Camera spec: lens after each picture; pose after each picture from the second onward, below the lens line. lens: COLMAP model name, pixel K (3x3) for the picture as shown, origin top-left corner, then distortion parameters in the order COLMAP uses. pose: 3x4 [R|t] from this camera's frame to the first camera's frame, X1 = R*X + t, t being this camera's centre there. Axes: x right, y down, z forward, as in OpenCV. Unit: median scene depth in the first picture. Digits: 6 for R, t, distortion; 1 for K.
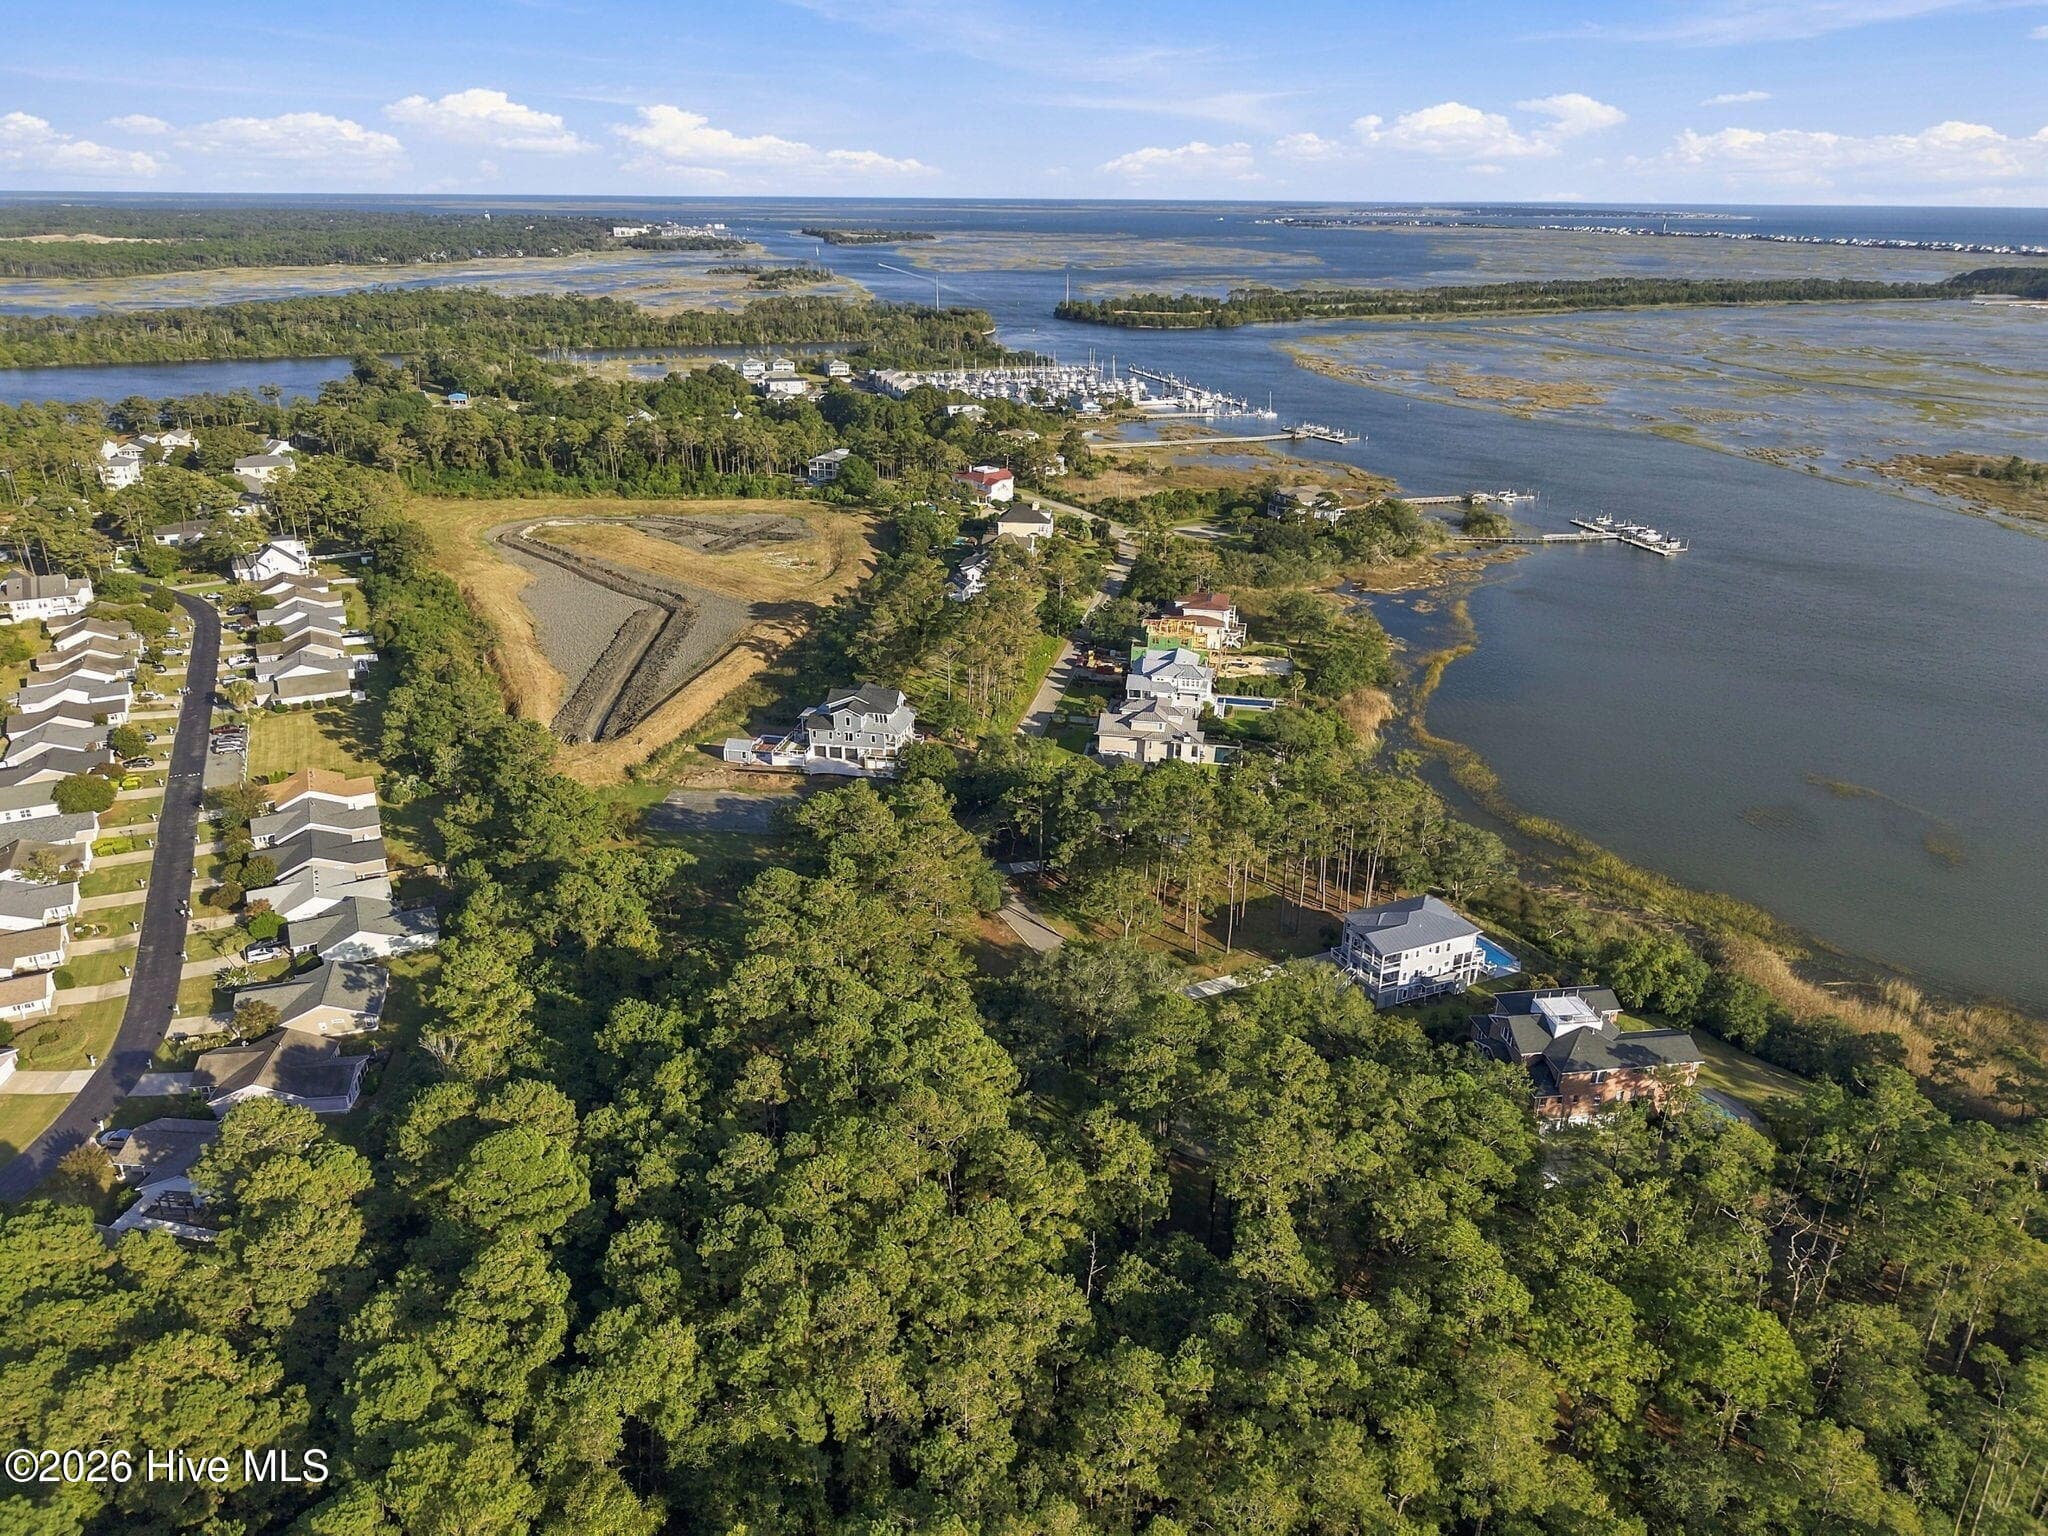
lens RADIAL K [[1384.4, 0, 1024.0], [0, 1384.4, 768.0], [0, 0, 1]] dist [0.038960, -0.041535]
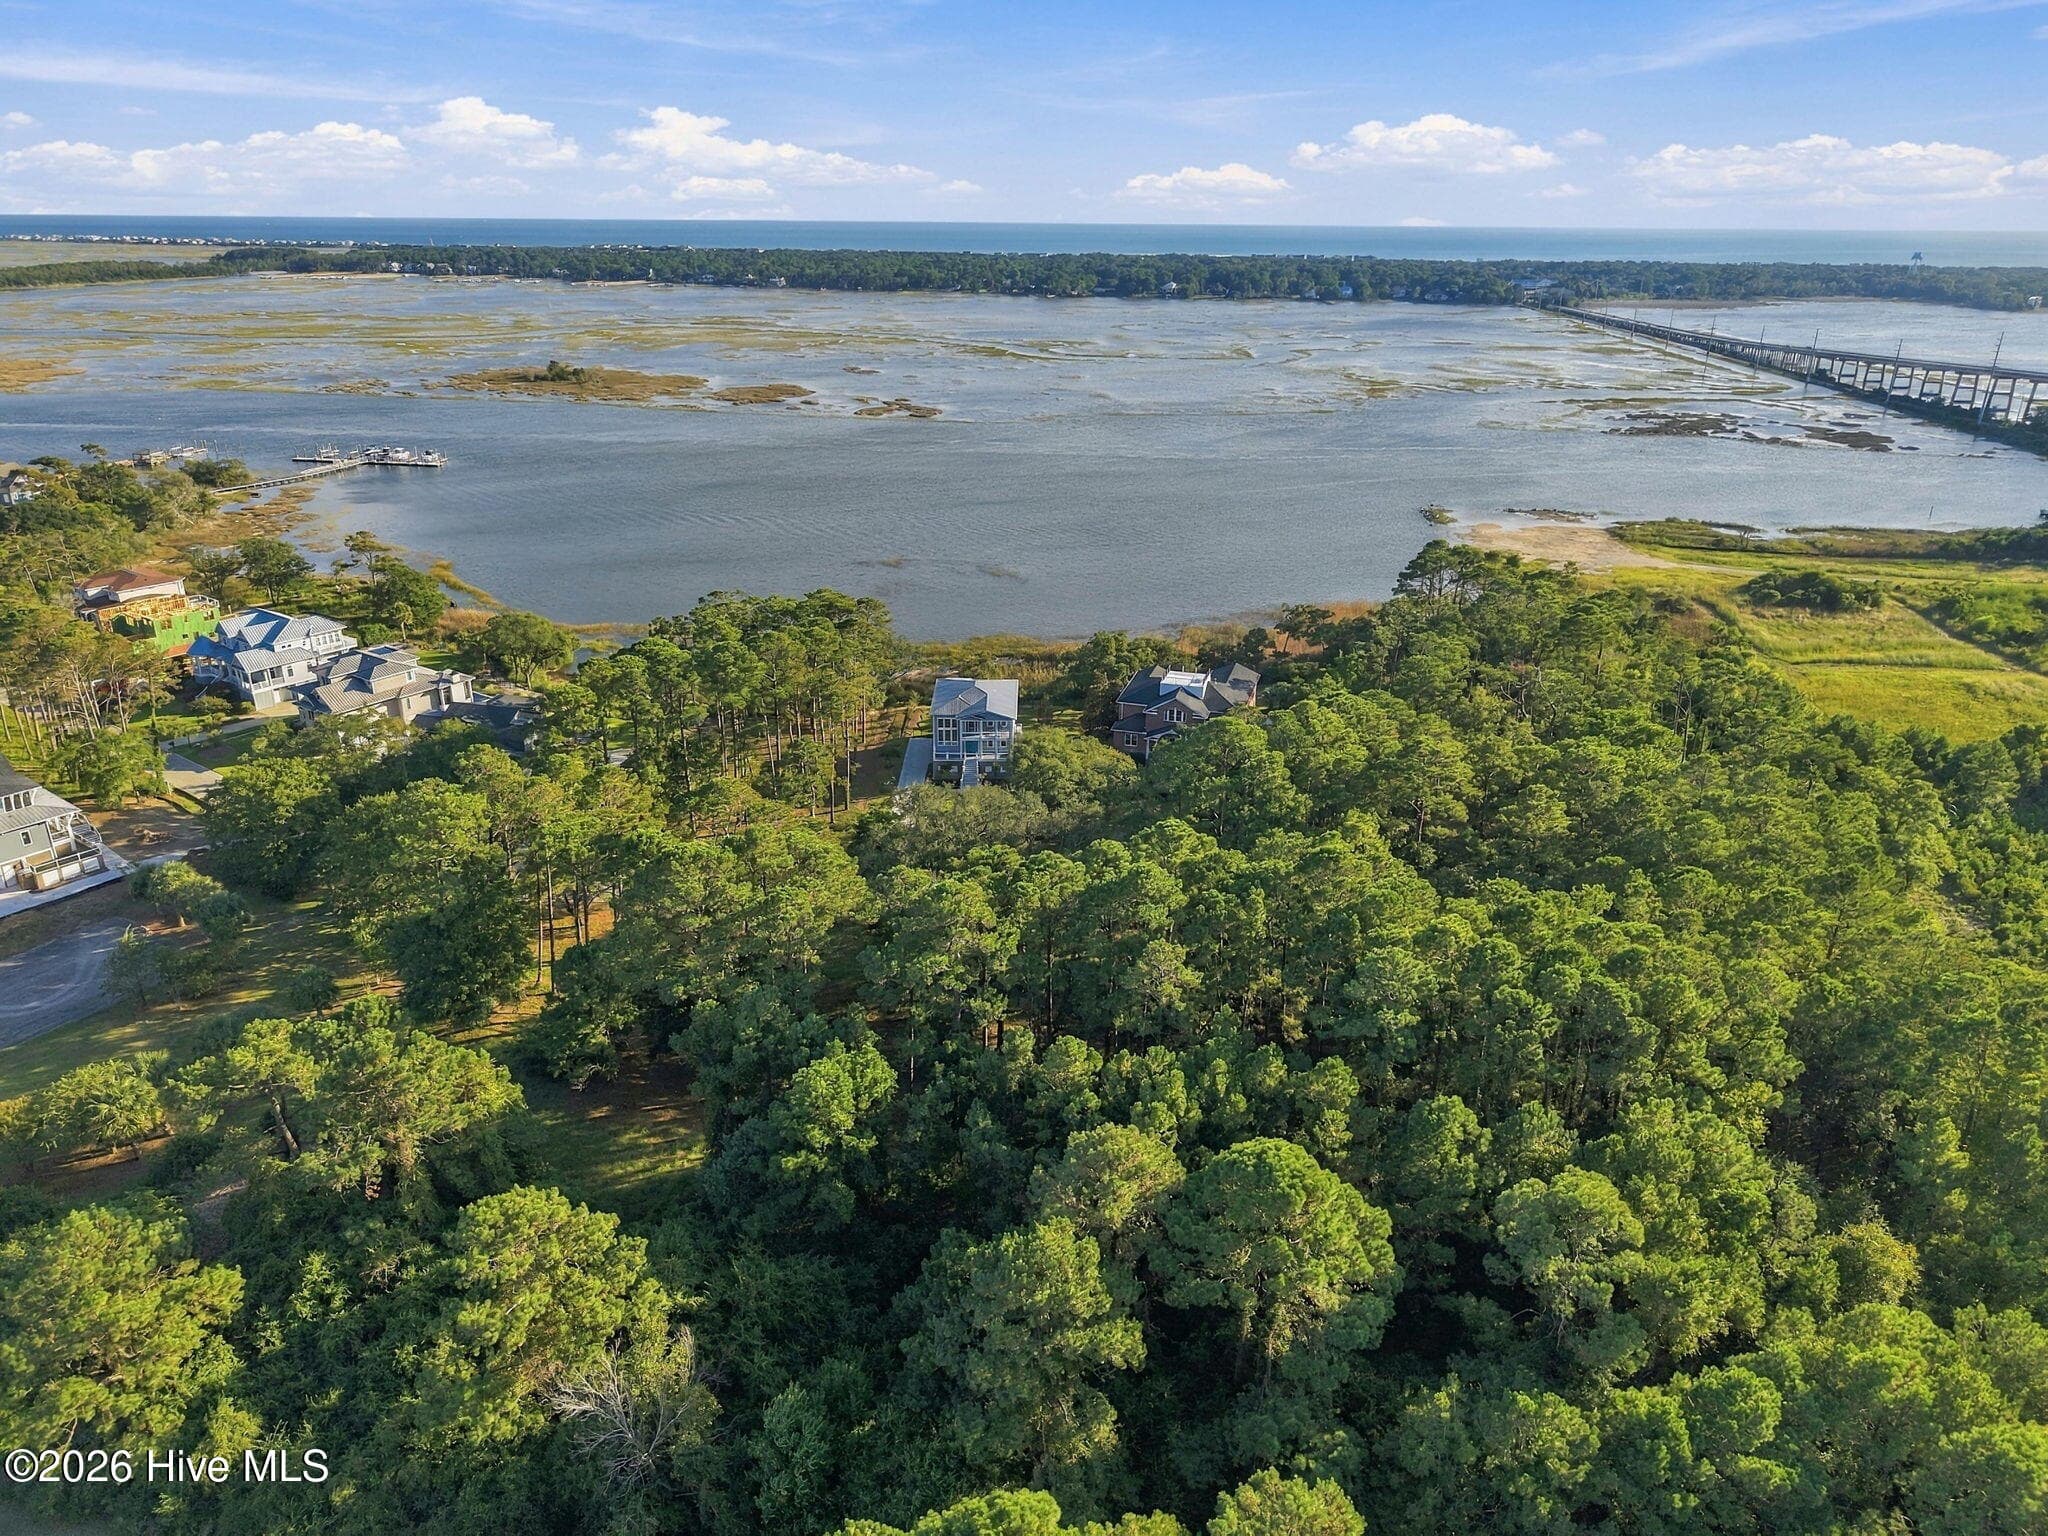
lens RADIAL K [[1384.4, 0, 1024.0], [0, 1384.4, 768.0], [0, 0, 1]] dist [0.038960, -0.041535]
pose [[0.406612, -0.338570, 0.848550, -0.371998], [0.351340, 0.915319, 0.196853, -0.013982], [-0.843342, 0.218087, 0.491133, 0.336049]]
